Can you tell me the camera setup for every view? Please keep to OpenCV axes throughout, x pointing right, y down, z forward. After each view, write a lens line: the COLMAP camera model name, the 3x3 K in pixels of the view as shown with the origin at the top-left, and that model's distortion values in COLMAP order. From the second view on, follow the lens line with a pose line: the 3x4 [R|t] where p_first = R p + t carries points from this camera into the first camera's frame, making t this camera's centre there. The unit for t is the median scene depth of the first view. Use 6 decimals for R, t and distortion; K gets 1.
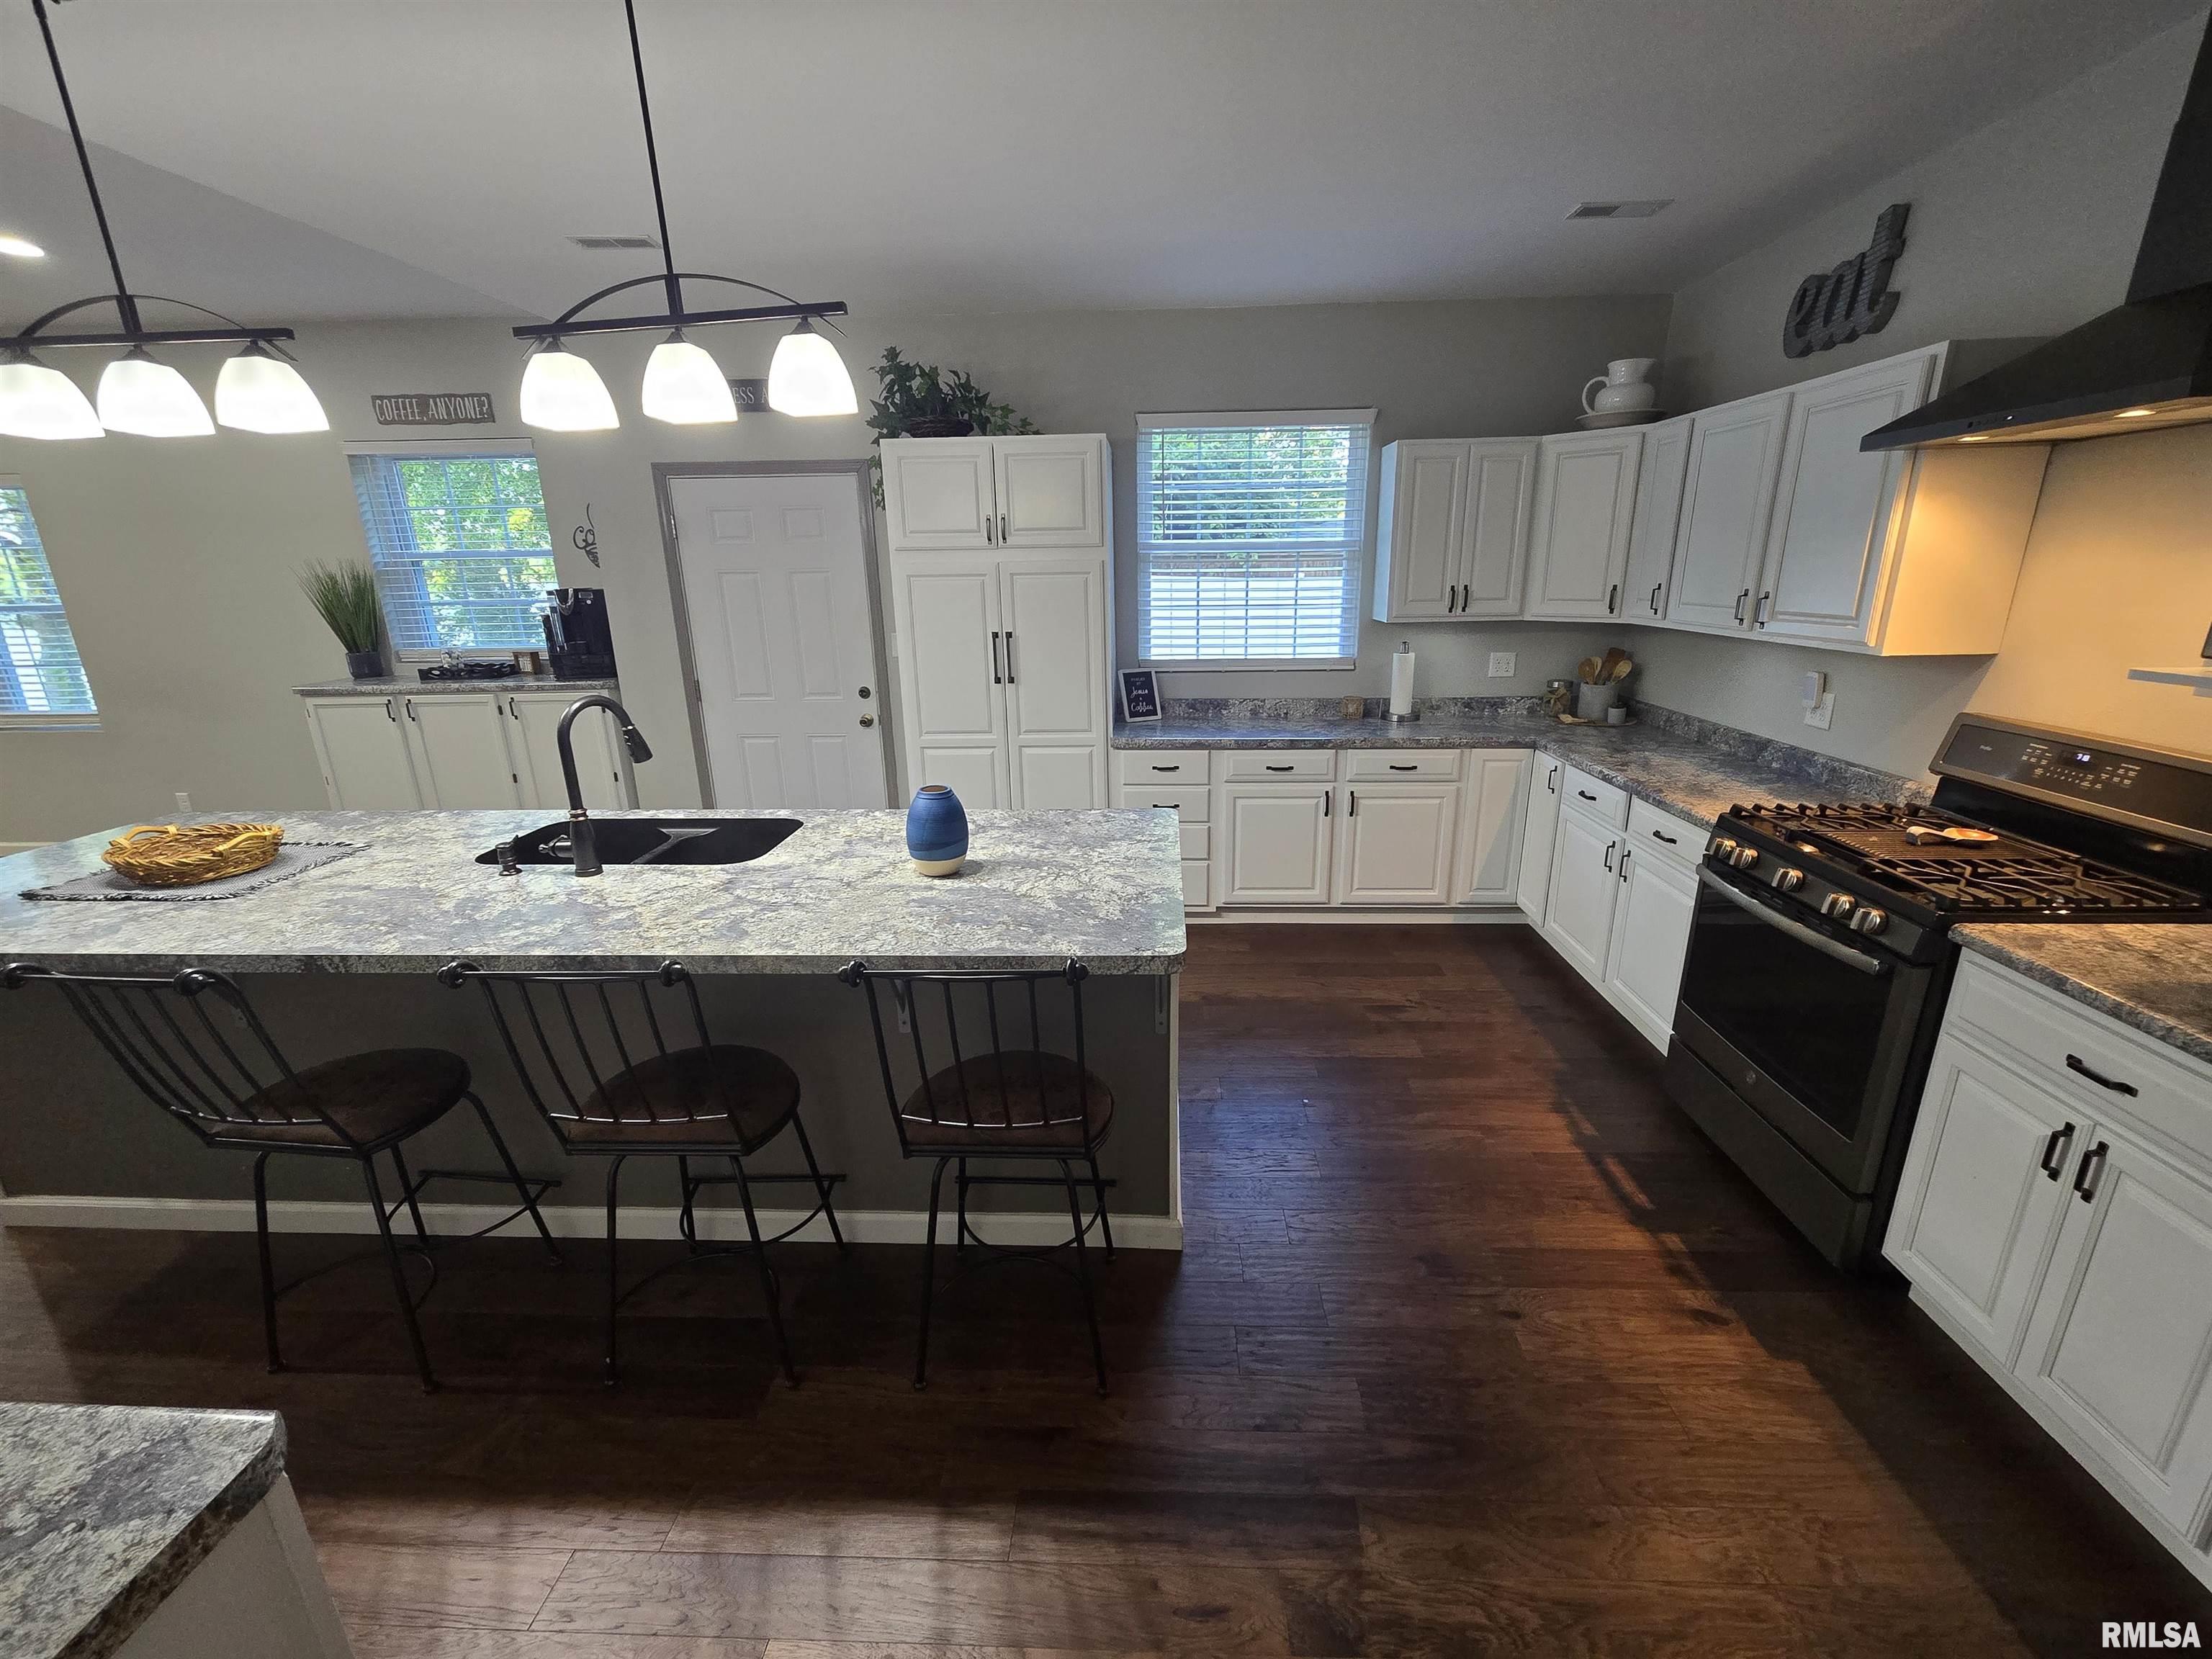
lens RADIAL K [[899.7, 0, 1114.7], [0, 899.7, 824.6], [0, 0, 1]] dist [0.002452, 0.000028]
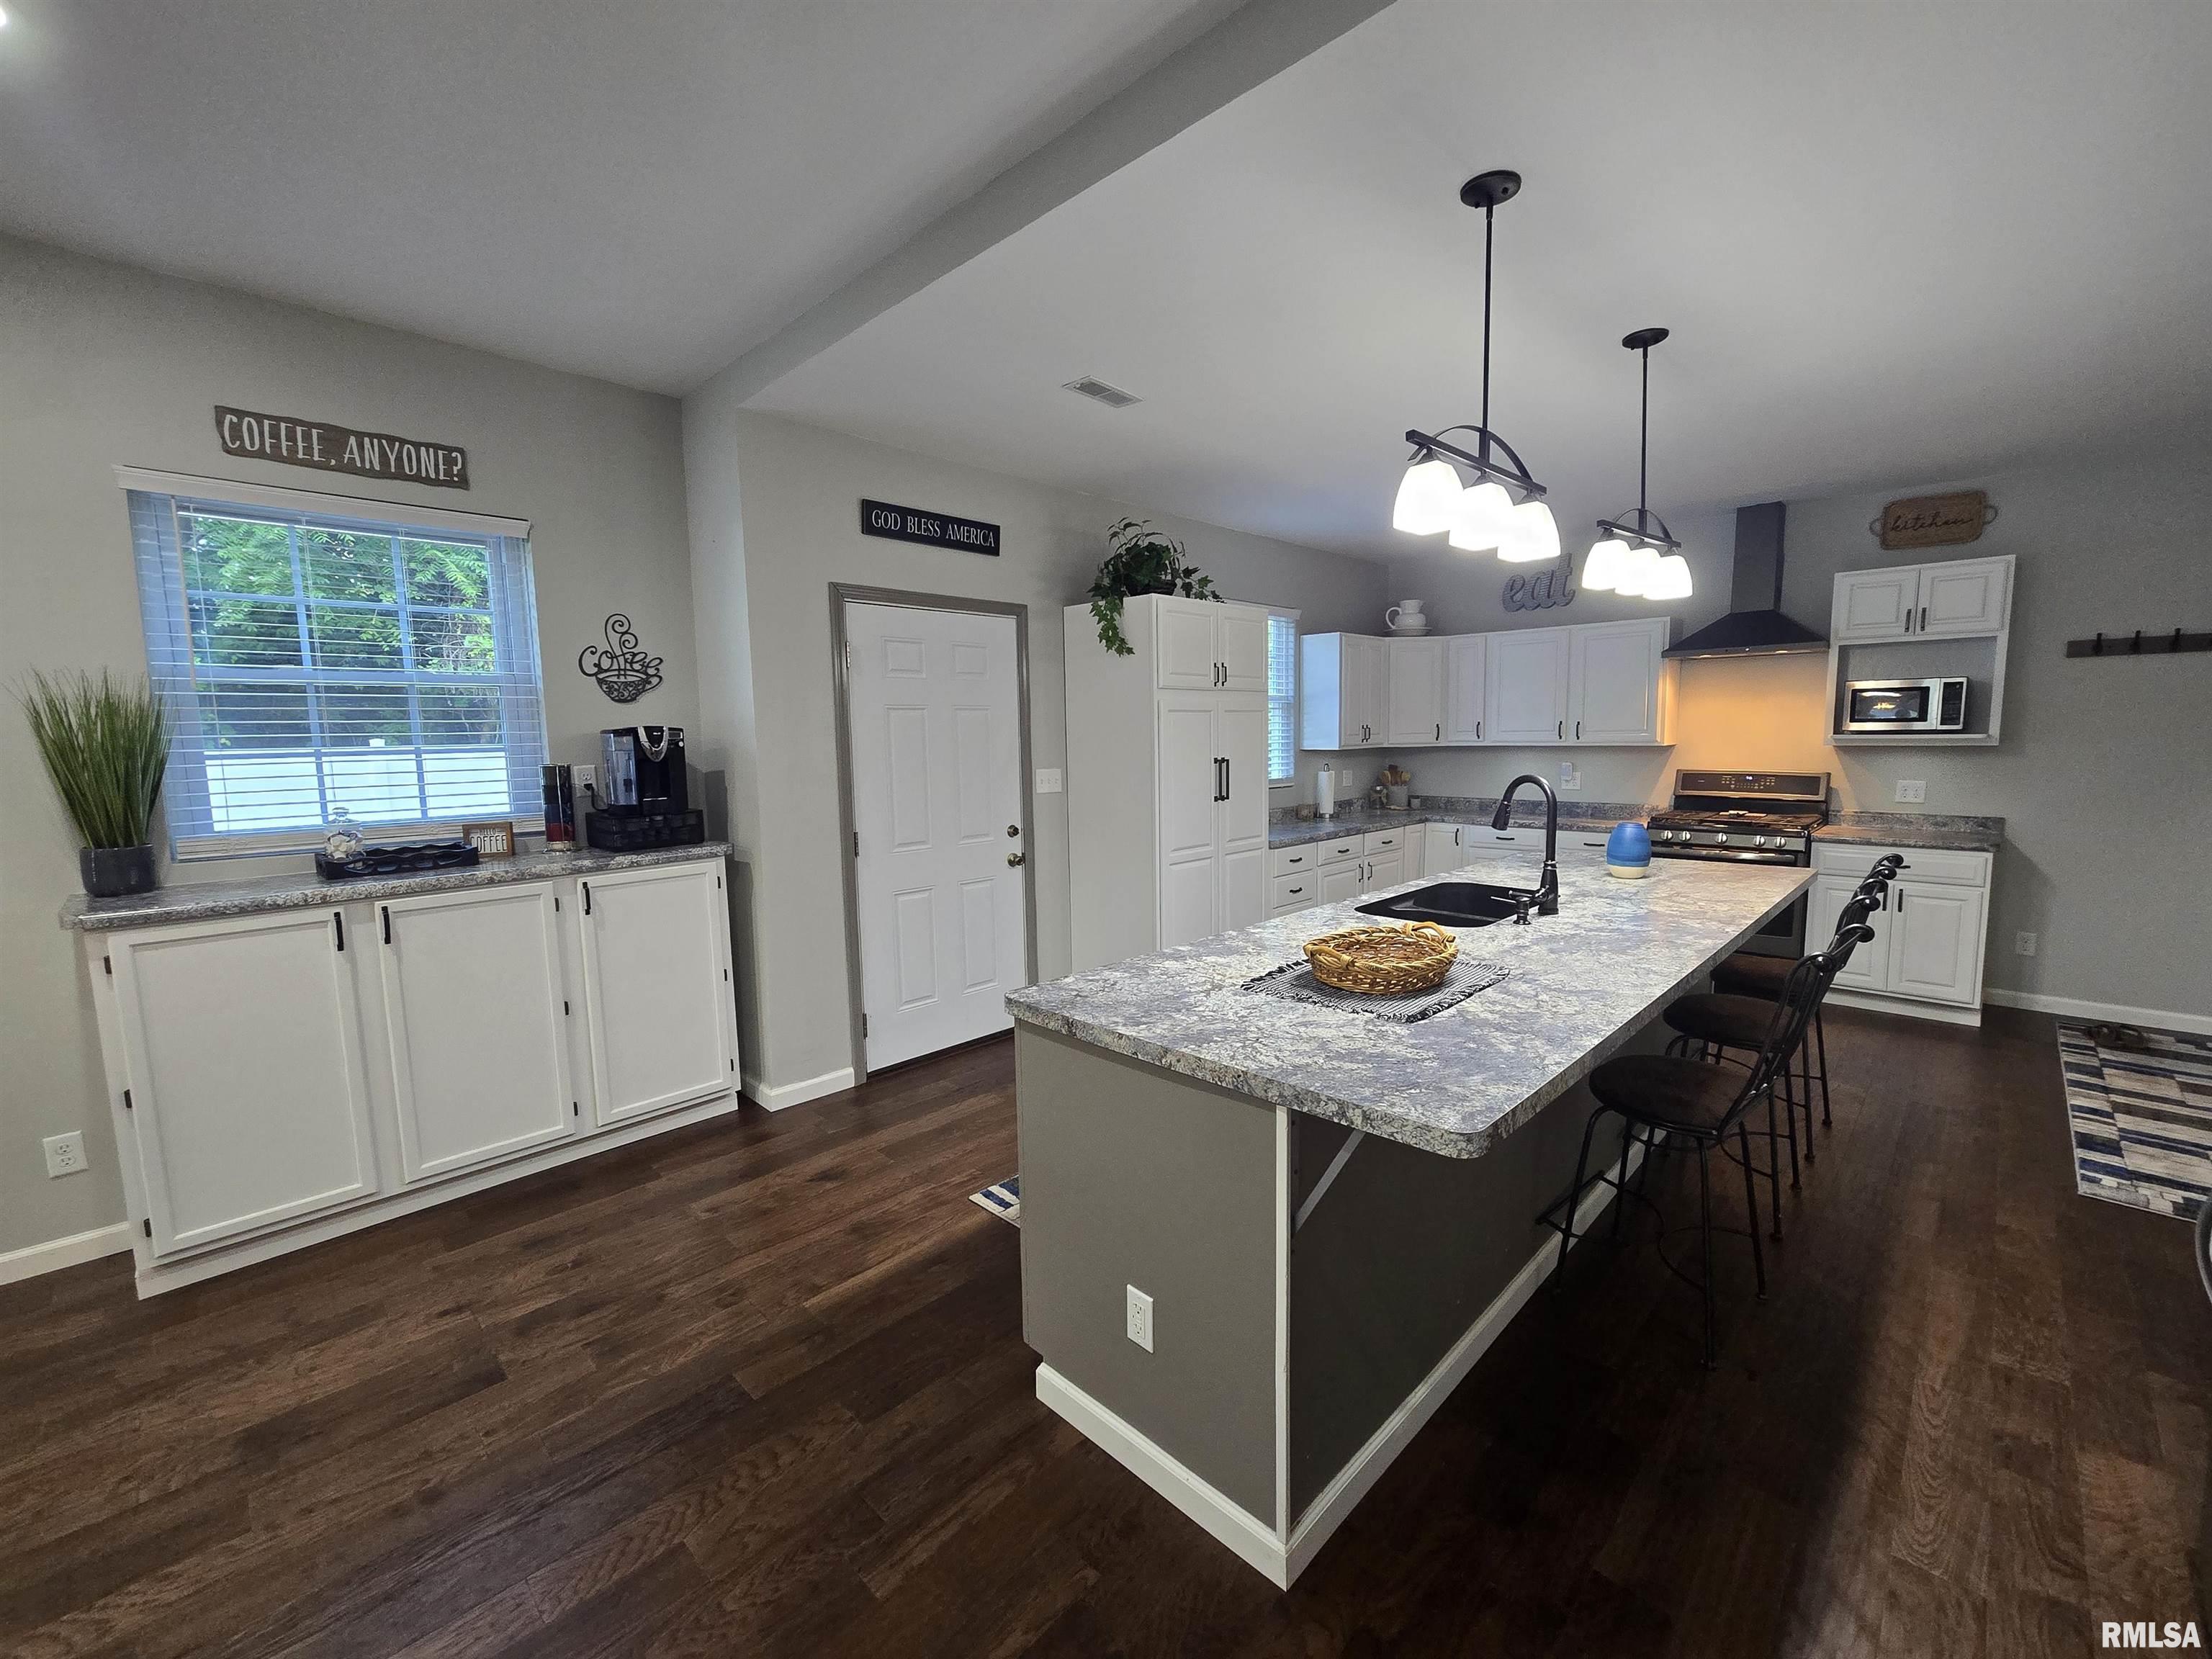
lens RADIAL K [[899.7, 0, 1106.2], [0, 899.7, 831.6], [0, 0, 1]] dist [0.002452, 0.000028]
pose [[0.676488, -0.076393, 0.732481, -0.991060], [0.211576, 0.972836, -0.093942, -0.035741], [-0.705408, 0.218526, 0.674275, 0.294303]]
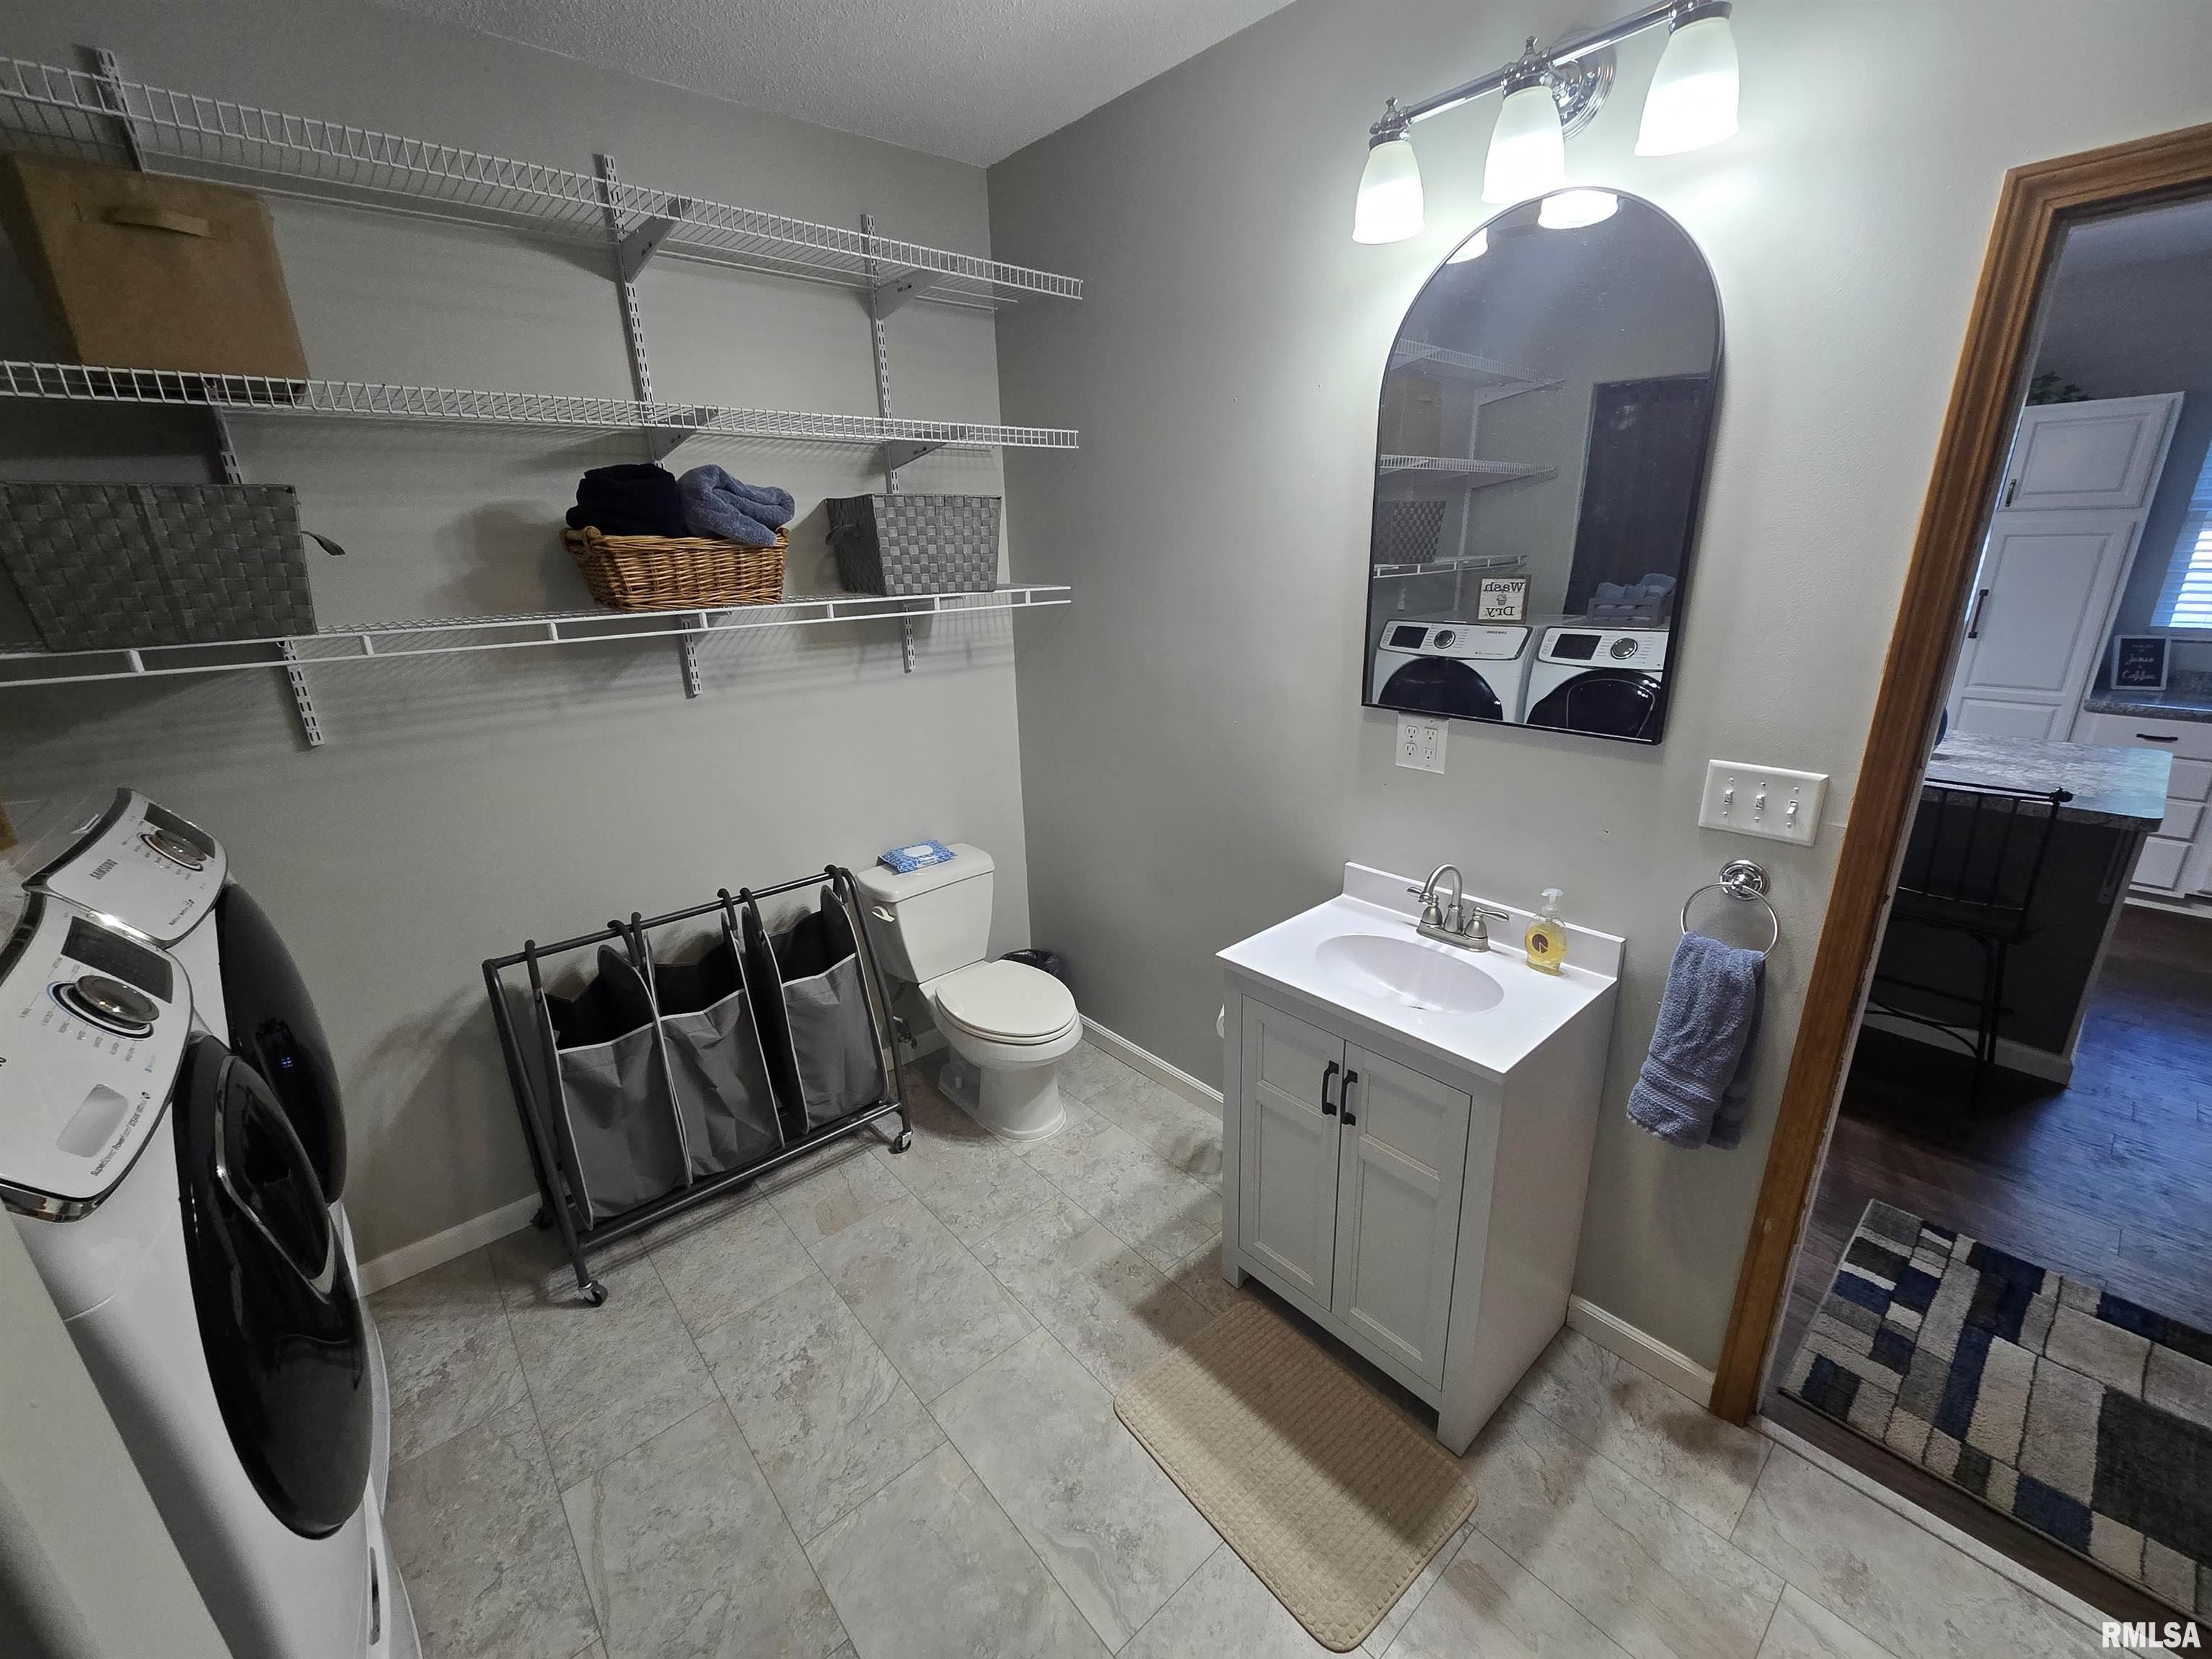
lens RADIAL K [[899.7, 0, 1118.4], [0, 899.7, 840.5], [0, 0, 1]] dist [0.002452, 0.000028]
pose [[0.699753, 0.218440, -0.680168, -0.038536], [-0.184225, 0.975079, 0.123623, 0.124229], [0.690222, 0.038799, 0.722557, -0.447932]]
